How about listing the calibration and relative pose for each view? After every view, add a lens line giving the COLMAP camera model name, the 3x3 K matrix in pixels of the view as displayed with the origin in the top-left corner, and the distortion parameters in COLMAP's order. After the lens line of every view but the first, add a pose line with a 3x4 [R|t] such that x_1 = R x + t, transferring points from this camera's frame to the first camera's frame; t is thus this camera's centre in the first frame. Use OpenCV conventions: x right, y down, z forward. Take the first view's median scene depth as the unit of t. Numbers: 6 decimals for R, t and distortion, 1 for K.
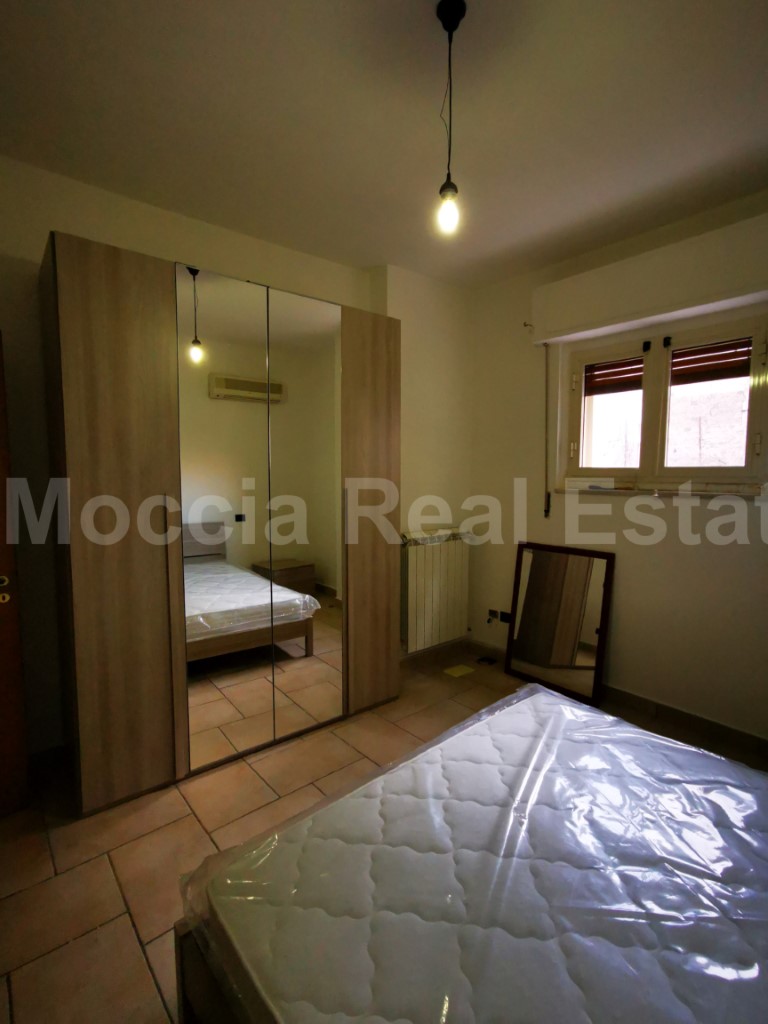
lens RADIAL K [[488.0, 0, 384.7], [0, 488.0, 510.8], [0, 0, 1]] dist [-0.030975, 0.025555]
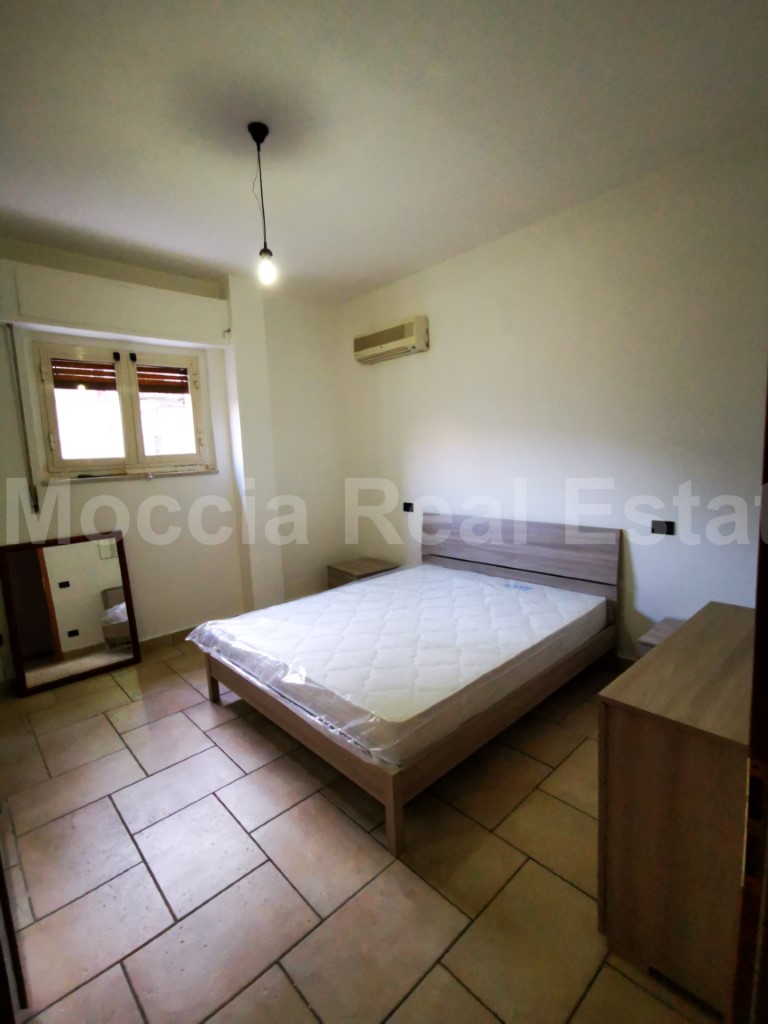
lens RADIAL K [[488.0, 0, 384.7], [0, 488.0, 510.8], [0, 0, 1]] dist [-0.030975, 0.025555]
pose [[-0.037688, -0.121729, 0.991848, -0.736837], [0.127083, 0.983910, 0.125583, -0.026054], [-0.991176, 0.130779, -0.021612, 0.414531]]
